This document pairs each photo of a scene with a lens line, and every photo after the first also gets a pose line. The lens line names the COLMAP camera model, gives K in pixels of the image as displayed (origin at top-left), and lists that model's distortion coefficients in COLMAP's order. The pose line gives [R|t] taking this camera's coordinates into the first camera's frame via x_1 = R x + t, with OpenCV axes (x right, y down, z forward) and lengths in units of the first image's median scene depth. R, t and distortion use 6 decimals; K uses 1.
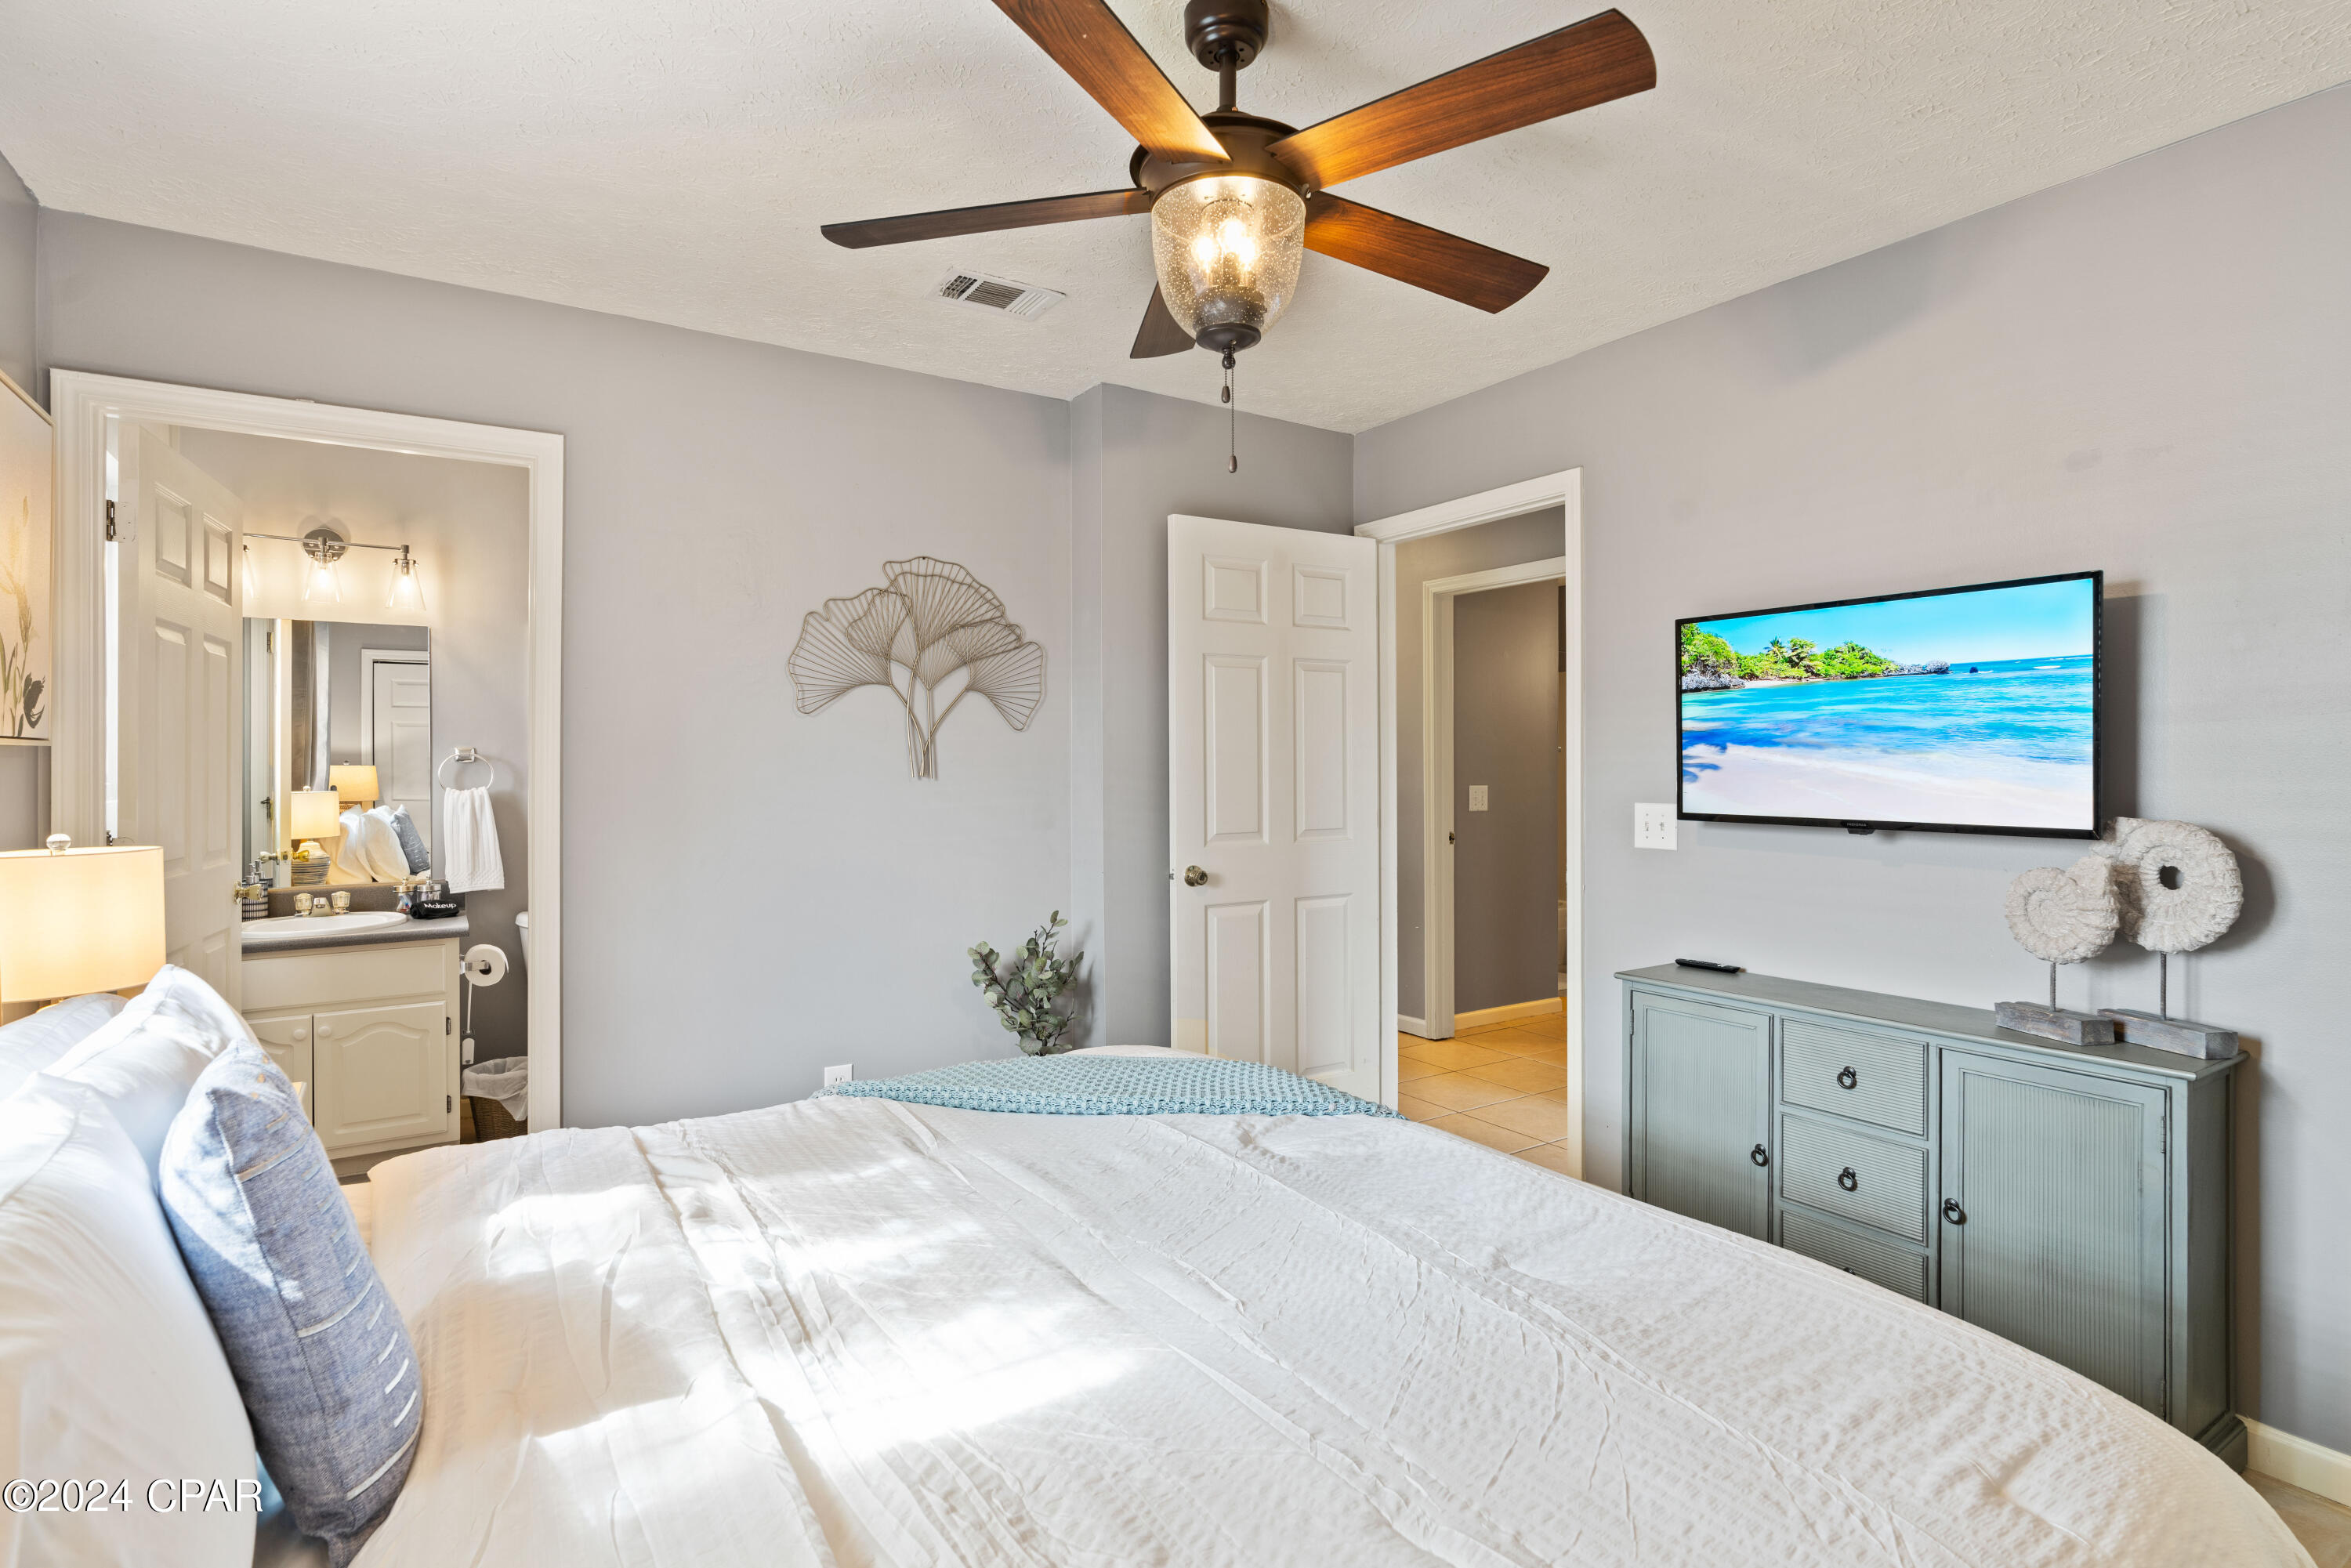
lens RADIAL K [[1138.3, 0, 1159.1], [0, 1138.3, 764.4], [0, 0, 1]] dist [0.002144, 0.001088]
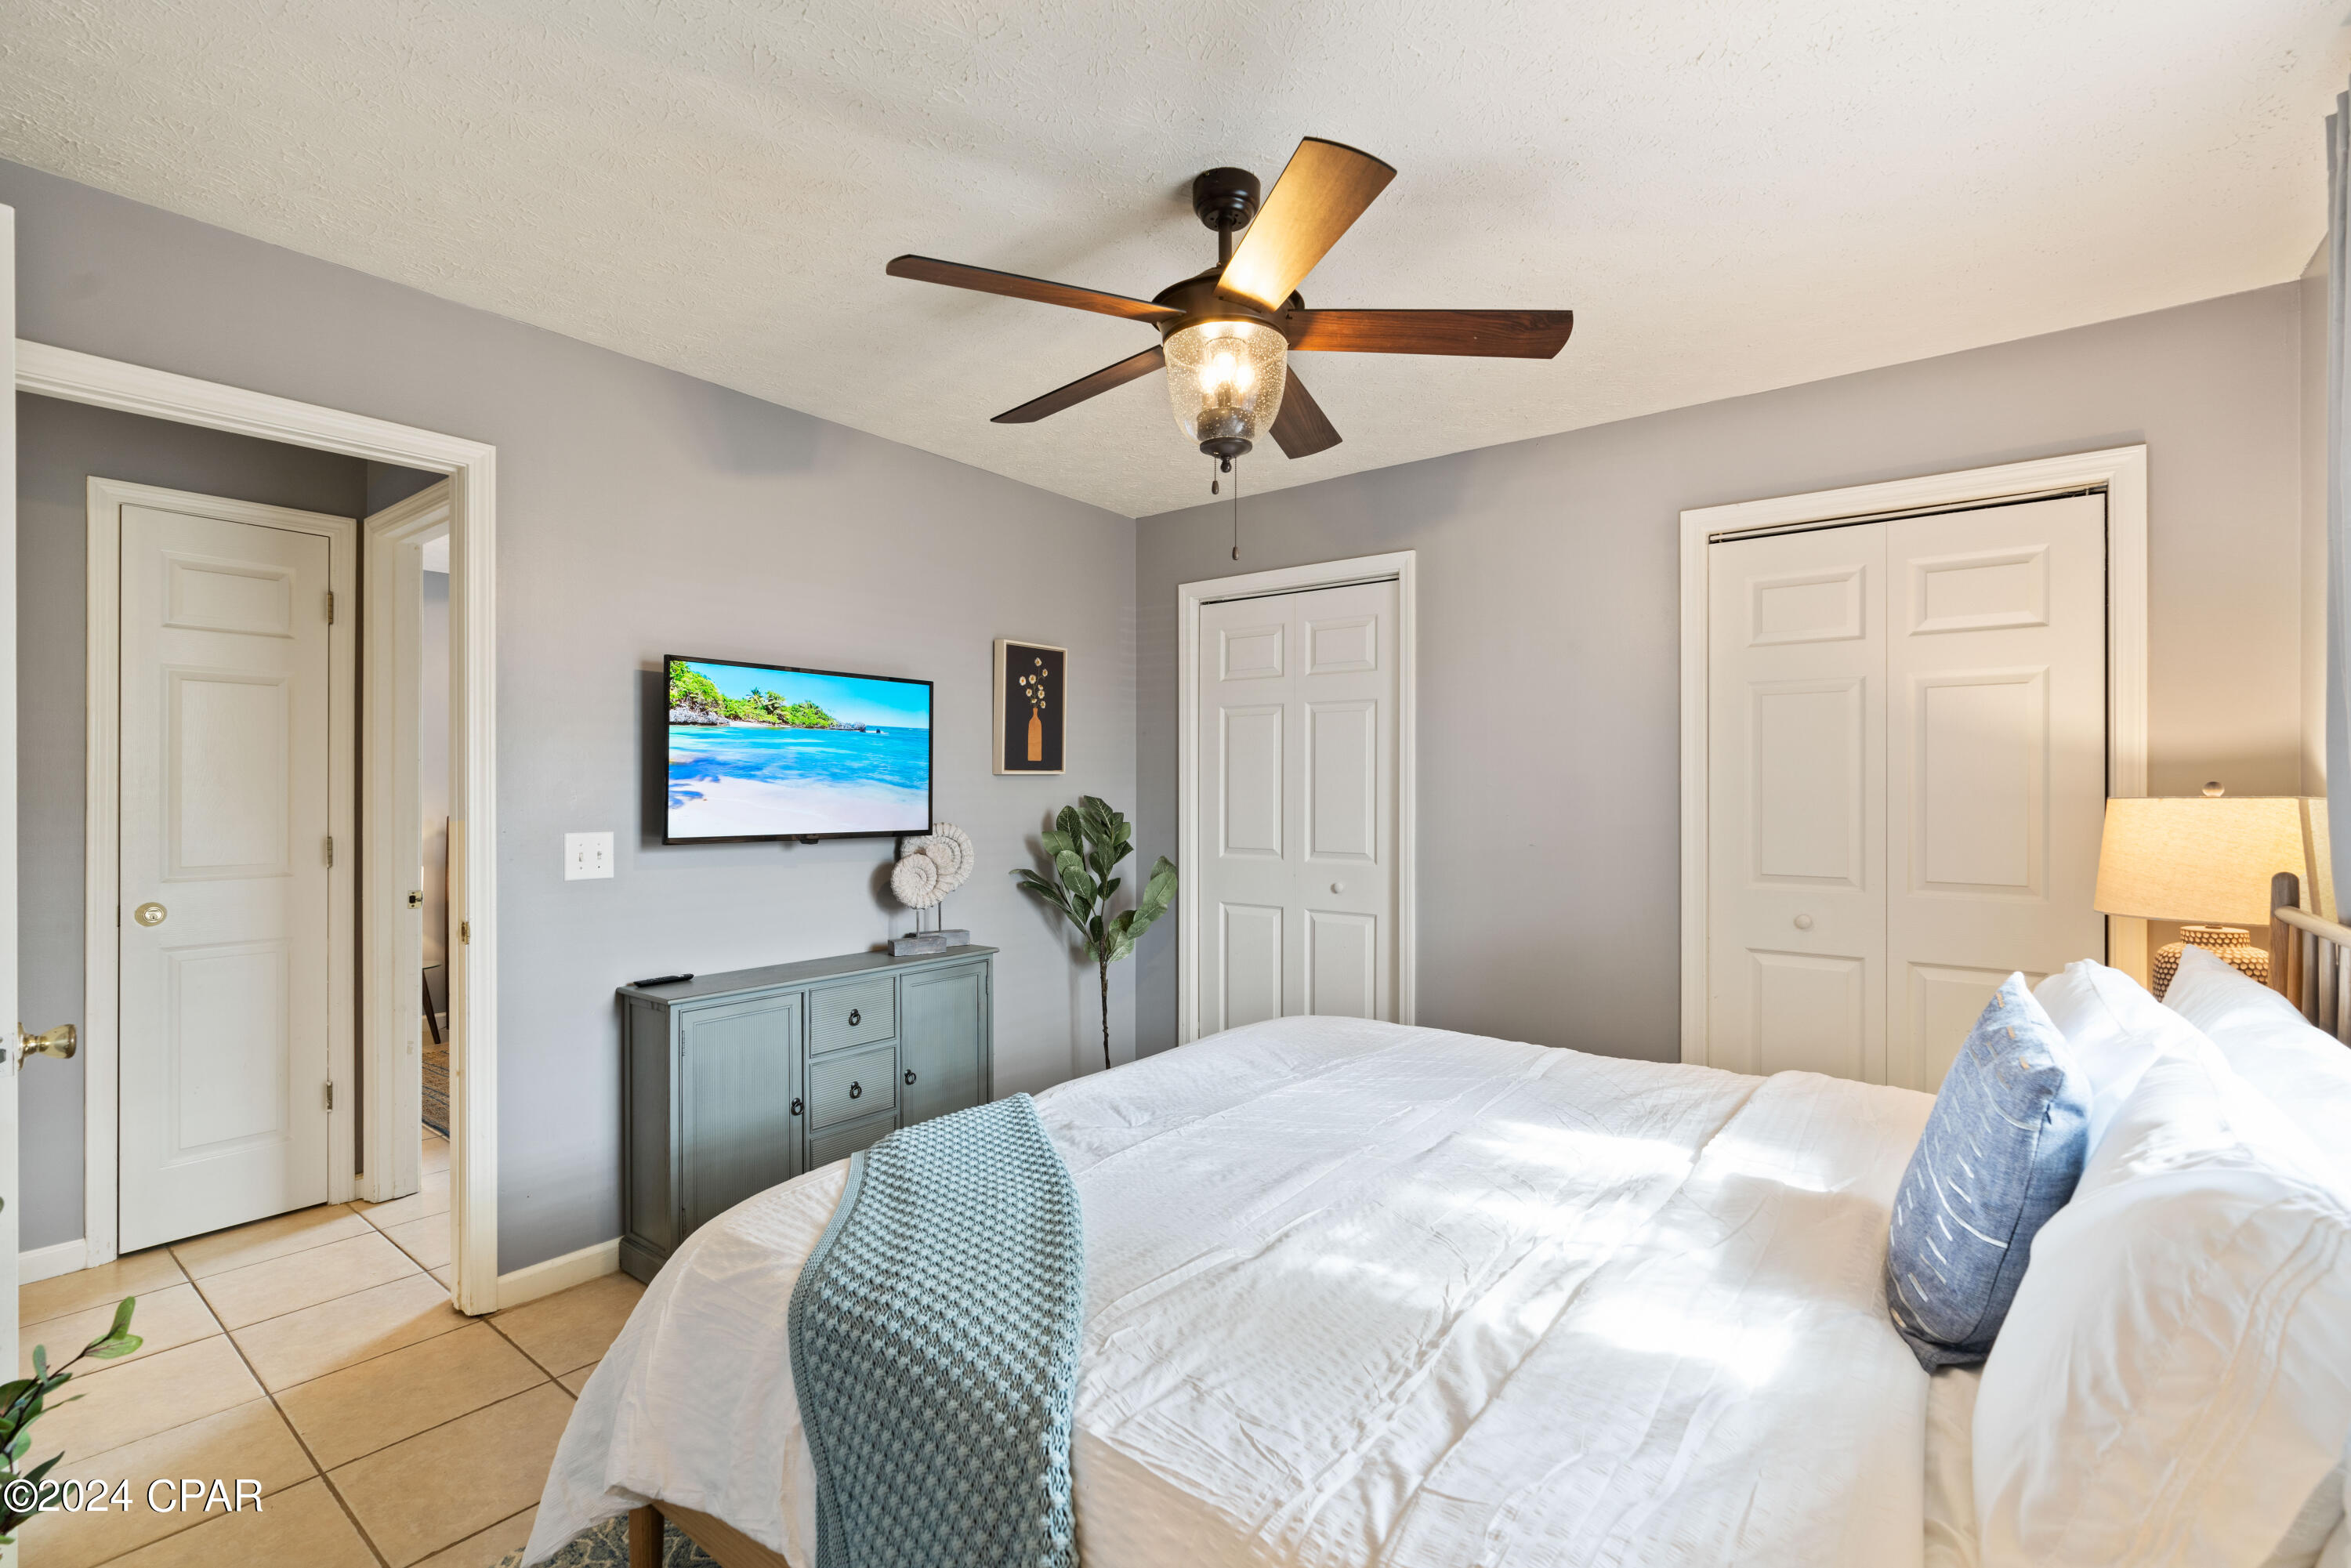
lens RADIAL K [[1062.4, 0, 1164.7], [0, 1062.4, 794.9], [0, 0, 1]] dist [-0.006095, 0.003897]
pose [[-0.332853, 0.001815, 0.942977, -0.689945], [0.003398, 0.999994, -0.000725, 0.005125], [-0.942972, 0.002963, -0.332858, 0.996385]]
